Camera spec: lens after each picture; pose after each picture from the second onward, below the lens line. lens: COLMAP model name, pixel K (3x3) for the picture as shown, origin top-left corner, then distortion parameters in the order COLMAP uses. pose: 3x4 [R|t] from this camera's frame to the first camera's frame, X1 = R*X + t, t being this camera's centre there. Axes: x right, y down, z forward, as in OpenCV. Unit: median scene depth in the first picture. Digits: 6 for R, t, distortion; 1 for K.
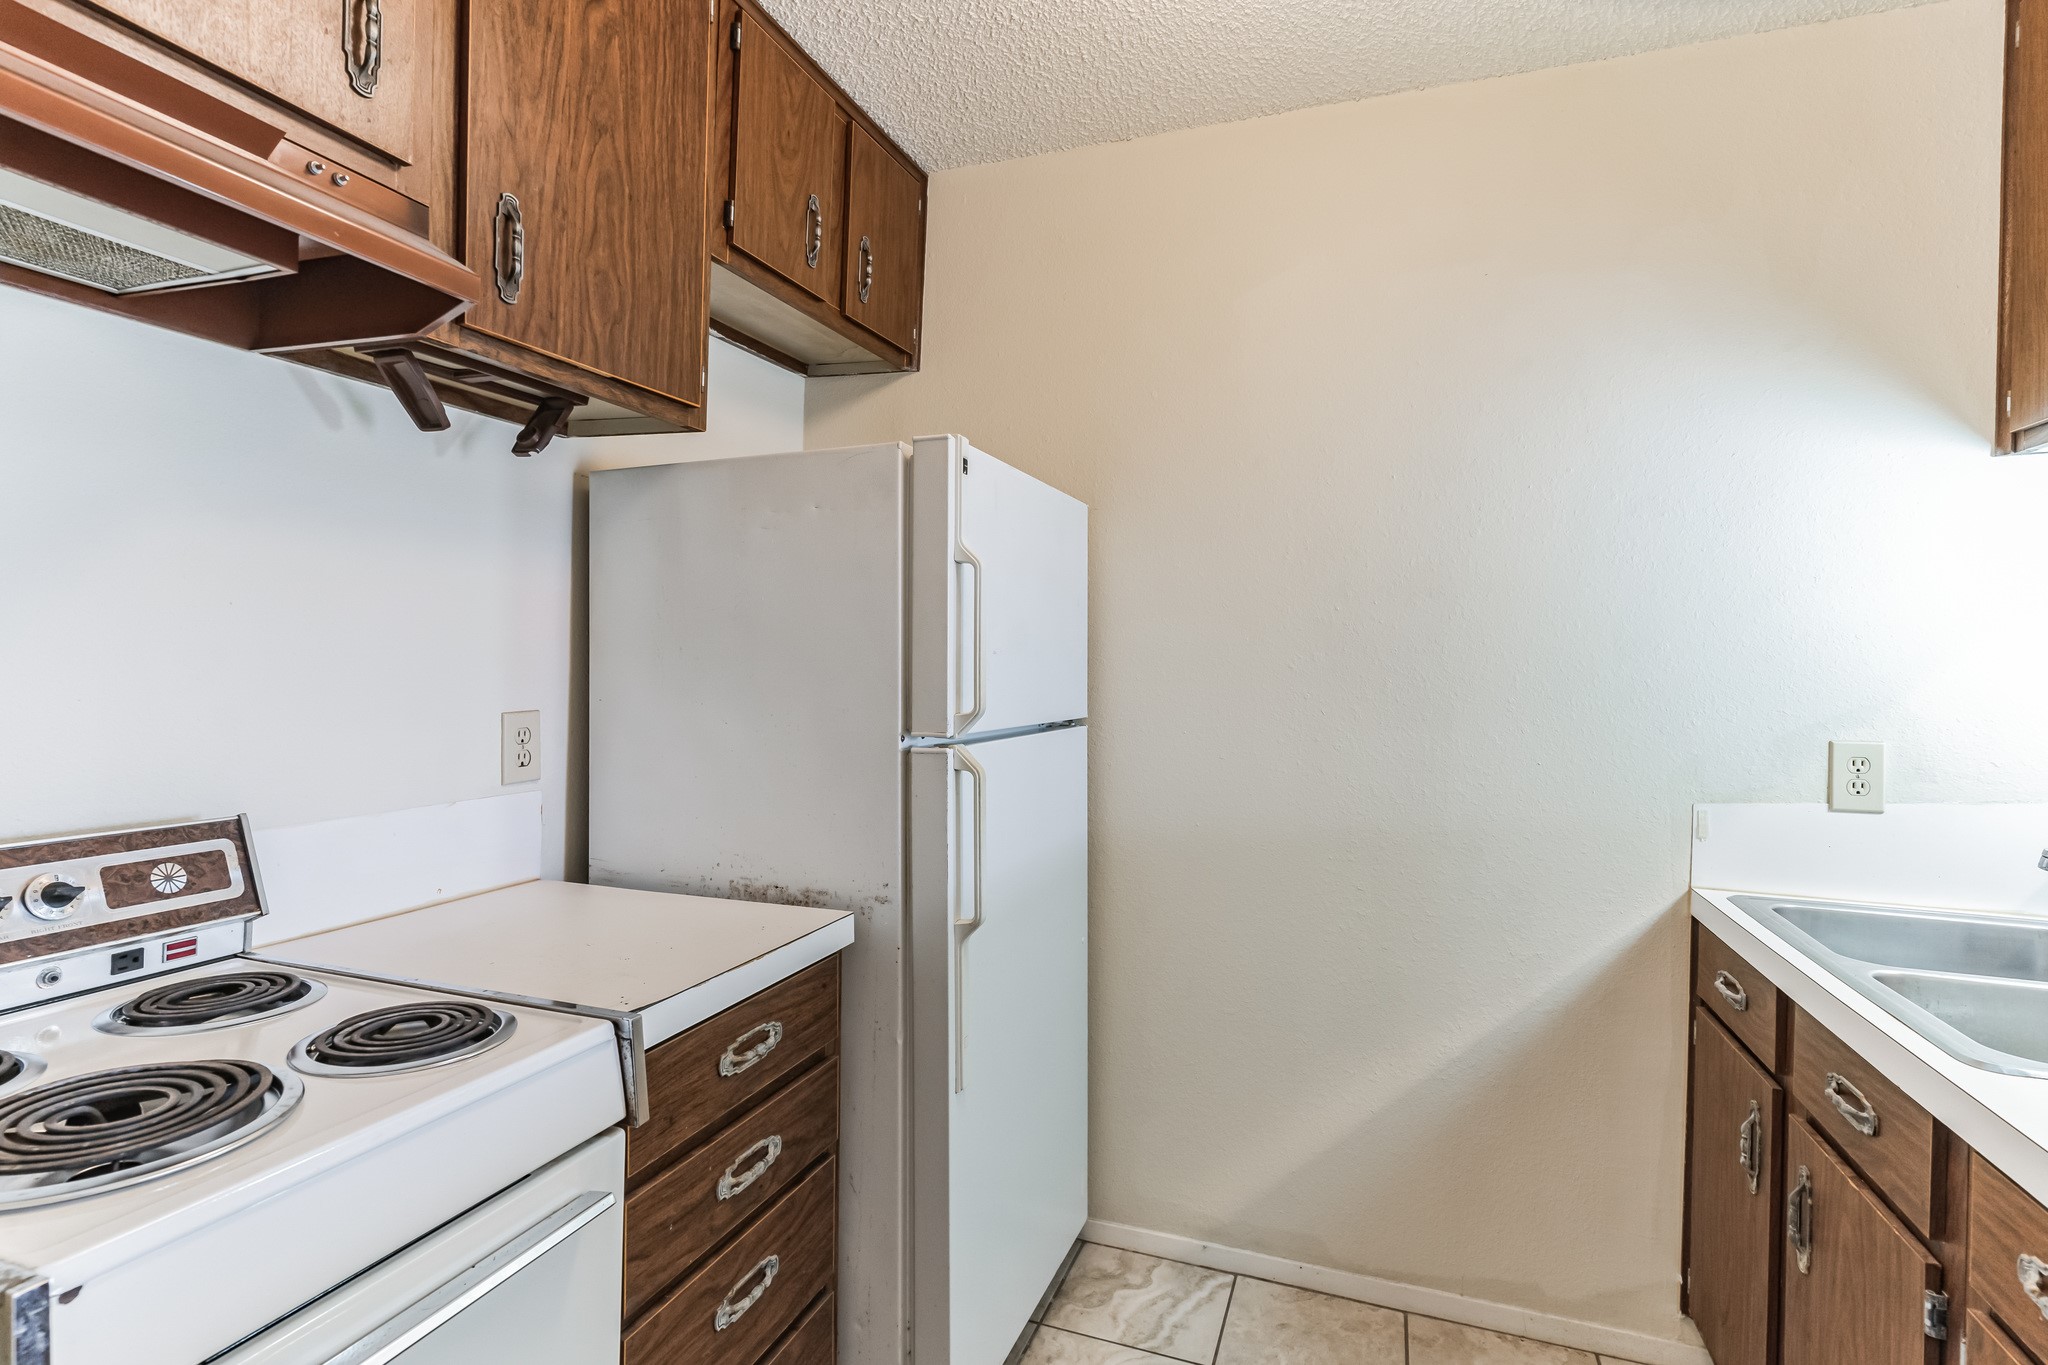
lens RADIAL K [[986.4, 0, 1007.4], [0, 986.4, 690.4], [0, 0, 1]] dist [0.002902, -0.000480]
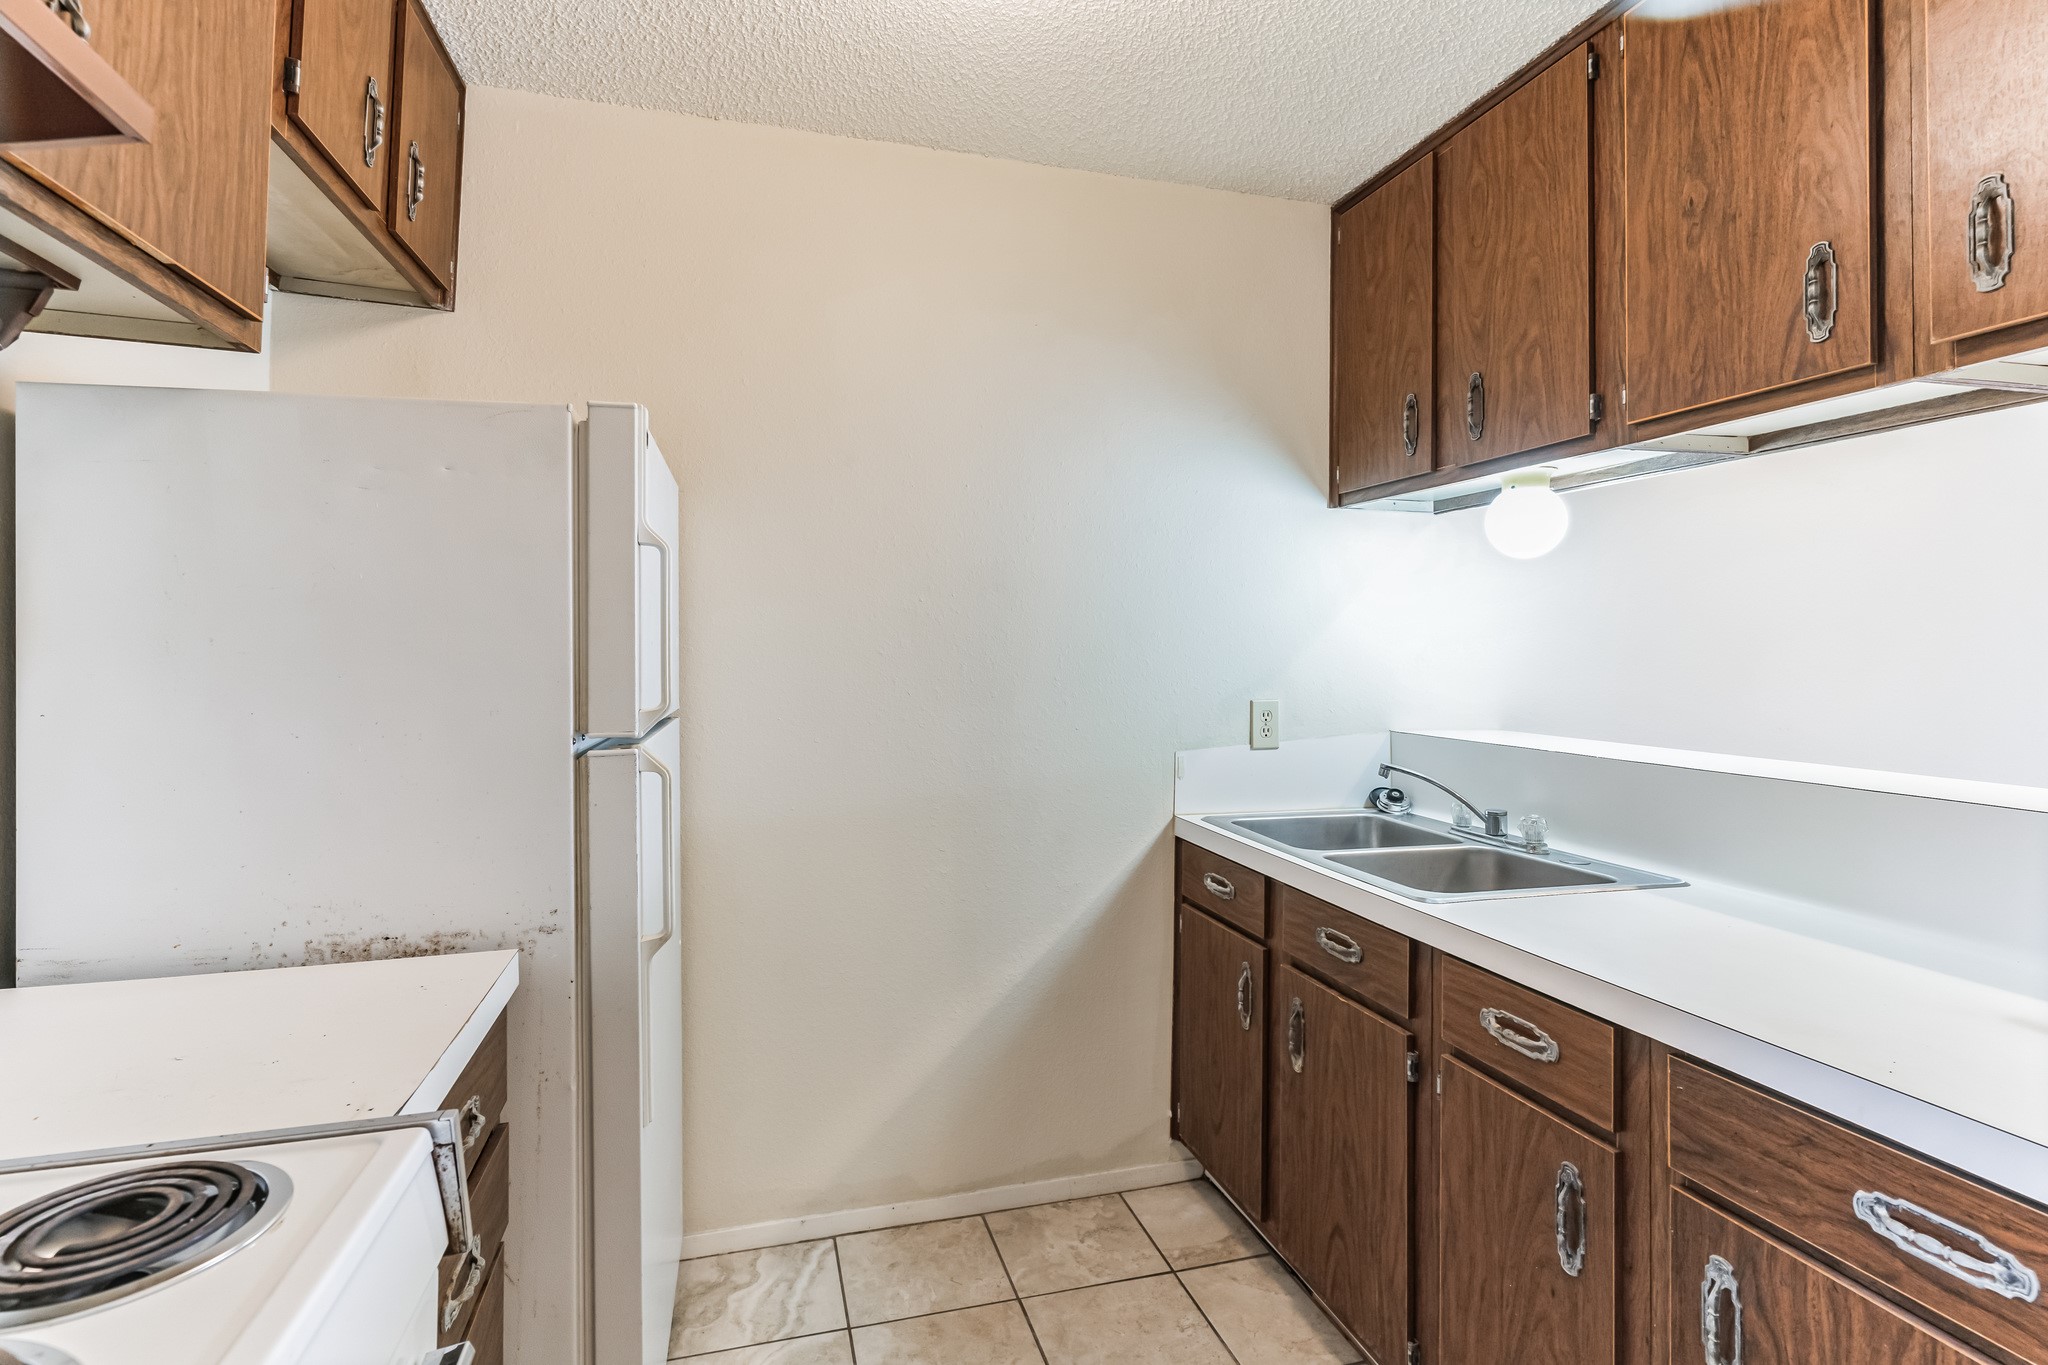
lens RADIAL K [[963.6, 0, 1022.7], [0, 963.6, 664.3], [0, 0, 1]] dist [0.002552, -0.001124]
pose [[0.819796, -0.020617, 0.572284, -0.234886], [0.026124, 0.999658, -0.001408, -0.007150], [-0.572059, 0.016105, 0.820054, 0.058051]]
